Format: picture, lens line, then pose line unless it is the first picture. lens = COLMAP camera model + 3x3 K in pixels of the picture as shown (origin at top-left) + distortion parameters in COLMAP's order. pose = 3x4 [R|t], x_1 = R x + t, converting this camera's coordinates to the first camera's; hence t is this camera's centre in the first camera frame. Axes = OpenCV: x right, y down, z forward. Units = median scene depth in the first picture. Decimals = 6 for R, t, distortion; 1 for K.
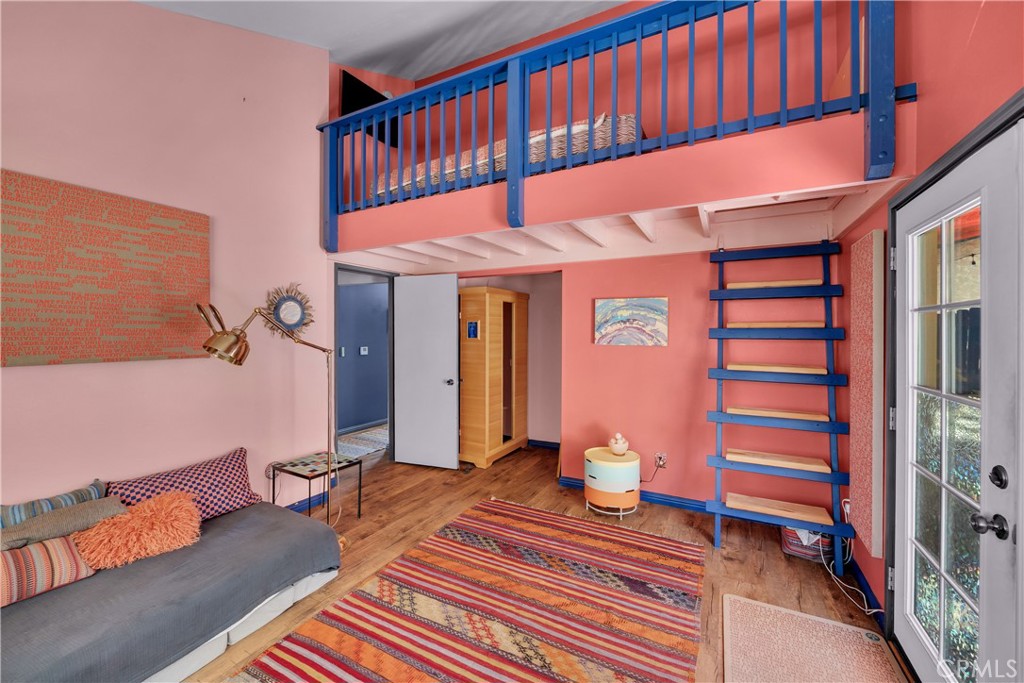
lens RADIAL K [[399.5, 0, 508.2], [0, 399.5, 336.6], [0, 0, 1]] dist [-0.001646, -0.000110]
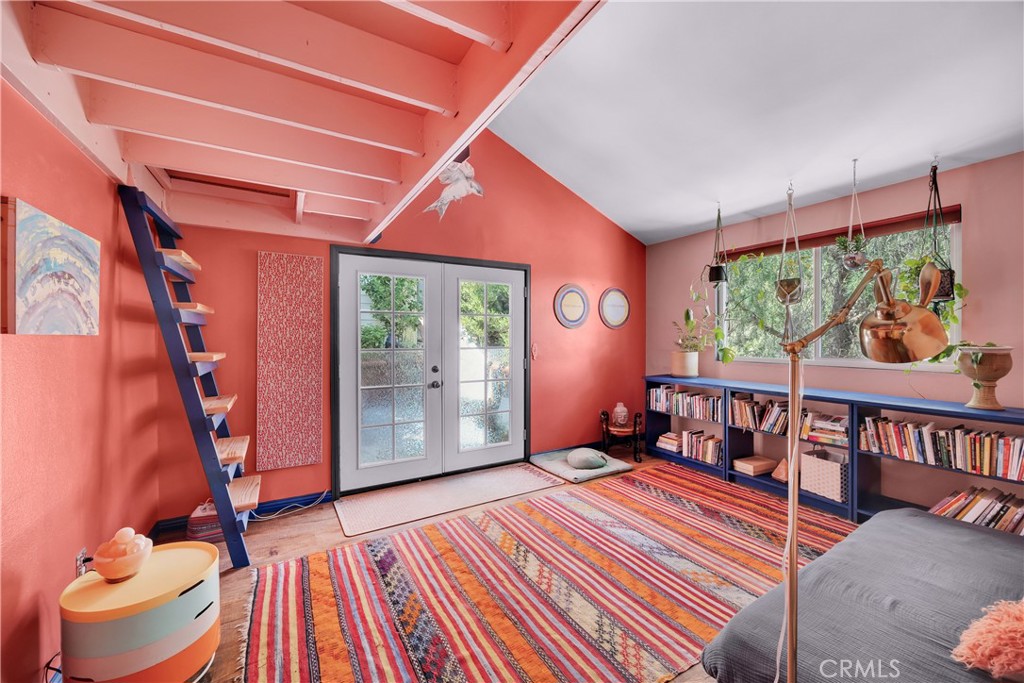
lens RADIAL K [[399.5, 0, 509.2], [0, 399.5, 336.9], [0, 0, 1]] dist [-0.001646, -0.000110]
pose [[-0.847602, -0.002933, 0.530624, -0.492526], [0.000236, 0.999983, 0.005905, 0.035328], [-0.530632, 0.005131, -0.847587, 1.704298]]
